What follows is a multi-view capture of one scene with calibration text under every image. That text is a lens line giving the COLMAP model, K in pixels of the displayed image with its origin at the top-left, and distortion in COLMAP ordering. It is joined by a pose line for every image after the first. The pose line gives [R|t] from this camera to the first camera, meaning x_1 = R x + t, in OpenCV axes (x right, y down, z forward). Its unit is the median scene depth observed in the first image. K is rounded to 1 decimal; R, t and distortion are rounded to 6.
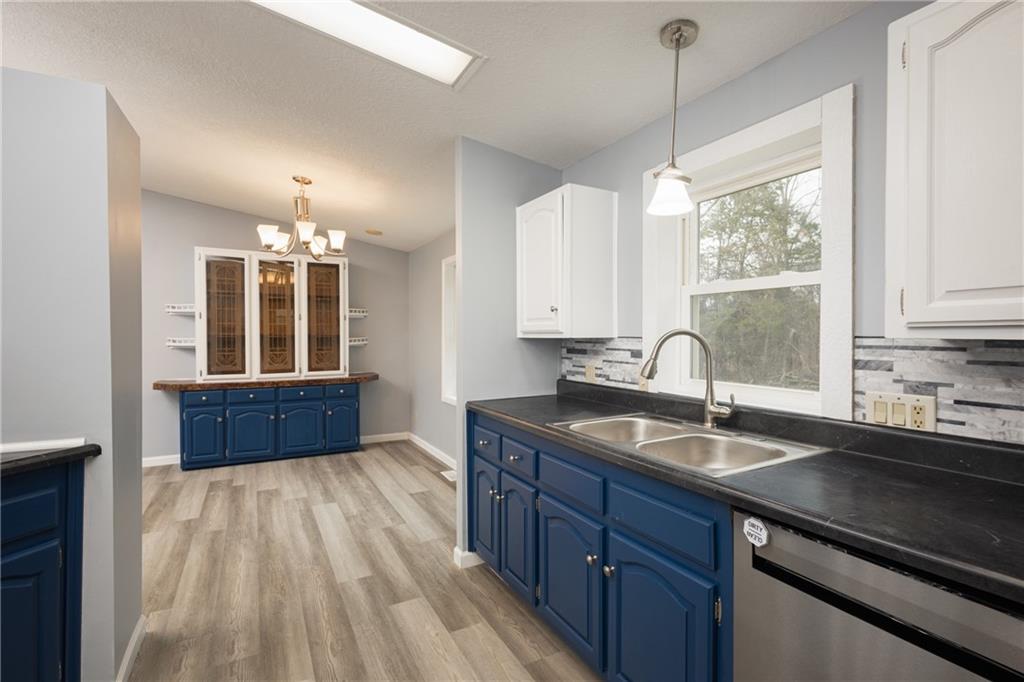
lens RADIAL K [[469.1, 0, 512.3], [0, 469.1, 342.0], [0, 0, 1]] dist [0.001171, -0.000392]
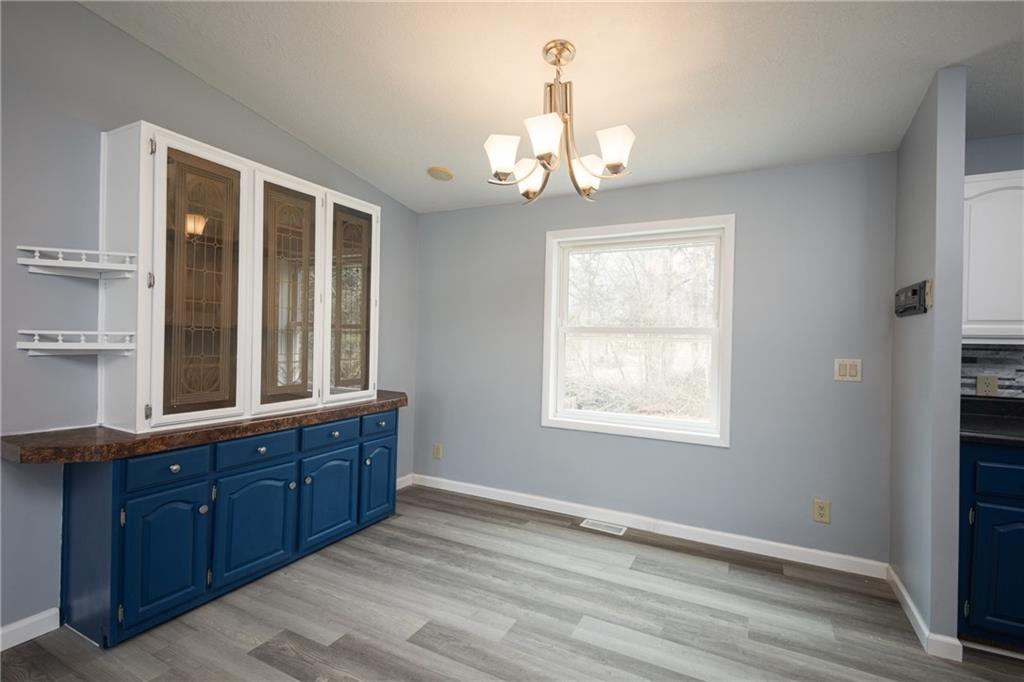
lens RADIAL K [[469.1, 0, 512.3], [0, 469.1, 342.0], [0, 0, 1]] dist [0.001171, -0.000392]
pose [[0.832854, 0.010520, 0.553393, -0.635591], [-0.010241, 0.999941, -0.003597, -0.000762], [-0.553399, -0.002672, 0.832912, 0.453448]]
